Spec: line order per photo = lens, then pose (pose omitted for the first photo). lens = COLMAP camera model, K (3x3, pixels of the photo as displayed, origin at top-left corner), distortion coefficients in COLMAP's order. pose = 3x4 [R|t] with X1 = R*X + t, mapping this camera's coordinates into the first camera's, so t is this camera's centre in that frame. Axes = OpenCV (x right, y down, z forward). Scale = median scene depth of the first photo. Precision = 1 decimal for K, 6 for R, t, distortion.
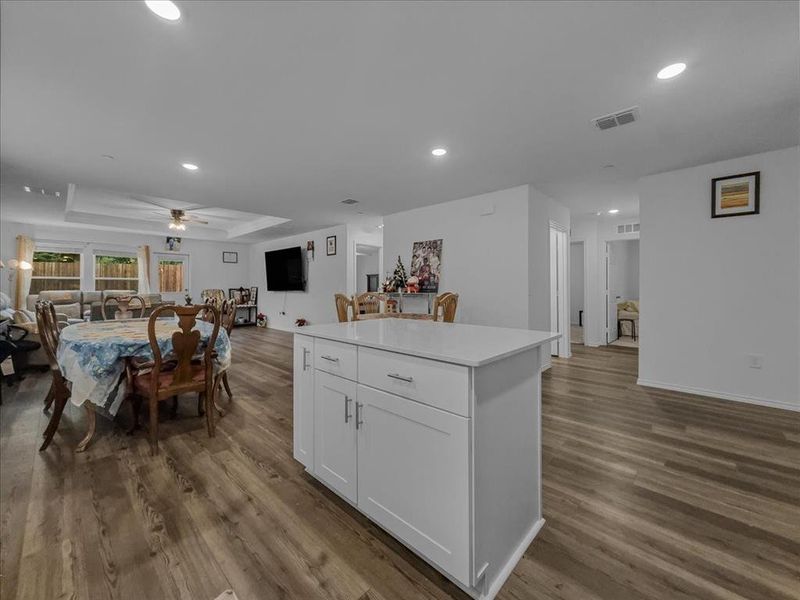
lens RADIAL K [[318.1, 0, 406.8], [0, 318.1, 286.3], [0, 0, 1]] dist [0.000524, -0.000272]
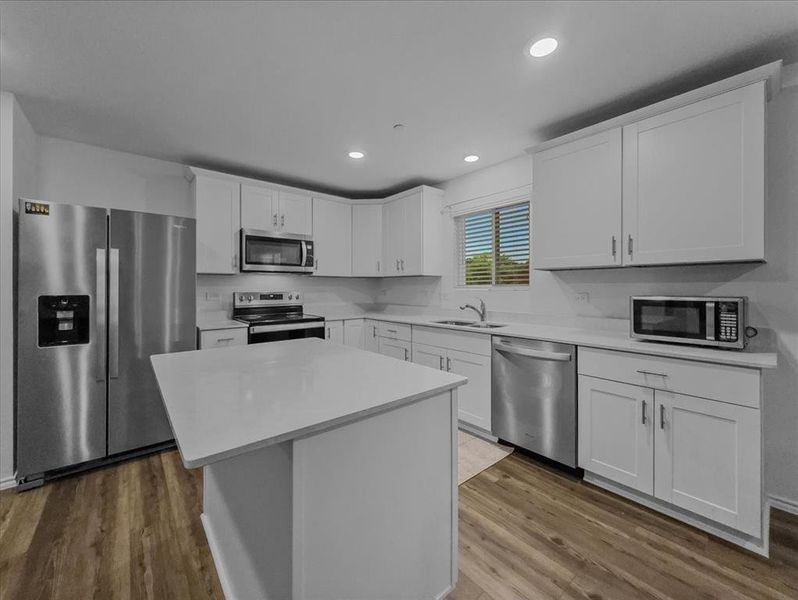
lens RADIAL K [[317.3, 0, 405.8], [0, 317.3, 286.3], [0, 0, 1]] dist [0.000524, -0.000272]
pose [[-0.993777, 0.001435, 0.111381, -0.085882], [0.000554, 0.999968, -0.007944, -0.011335], [-0.111389, -0.007833, -0.993746, 0.433927]]
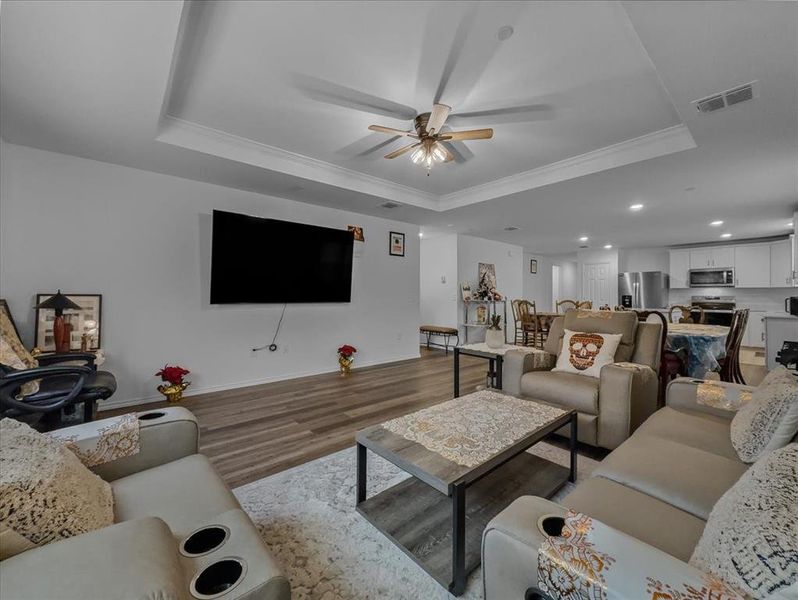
lens RADIAL K [[322.3, 0, 400.0], [0, 322.3, 296.3], [0, 0, 1]] dist [0.004751, -0.000479]
pose [[0.119493, -0.007952, 0.992803, -1.007711], [-0.012291, 0.999879, 0.009488, -0.002574], [-0.992759, -0.013336, 0.119381, 0.857213]]
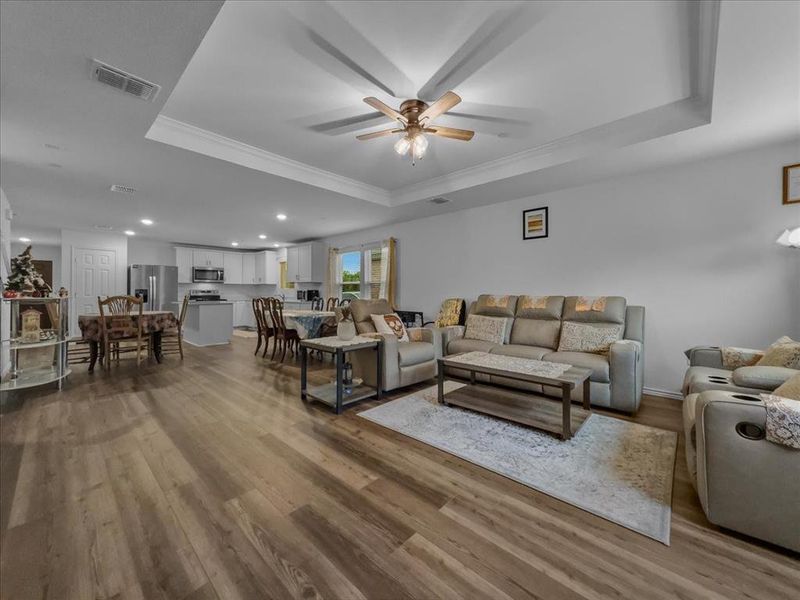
lens RADIAL K [[317.7, 0, 400.1], [0, 317.7, 290.2], [0, 0, 1]] dist [0.018246, 0.000261]
pose [[-0.999877, -0.003730, 0.015206, -0.619453], [-0.003920, 0.999915, -0.012435, 0.007550], [-0.015159, -0.012493, -0.999807, 1.235551]]
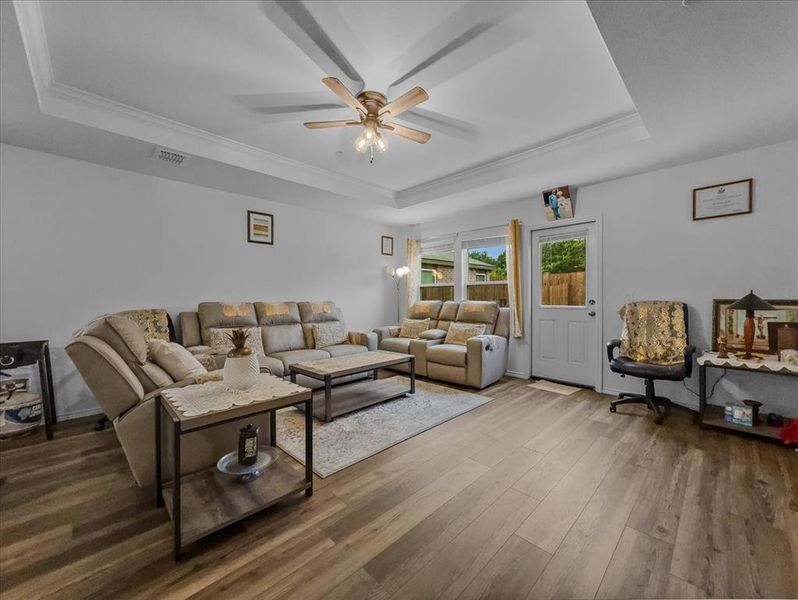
lens RADIAL K [[322.3, 0, 400.0], [0, 322.3, 296.3], [0, 0, 1]] dist [0.004751, -0.000479]
pose [[-0.050823, -0.005027, -0.998695, -0.286072], [0.008388, 0.999950, -0.005460, 0.004797], [0.998672, -0.008654, -0.050779, 0.918993]]
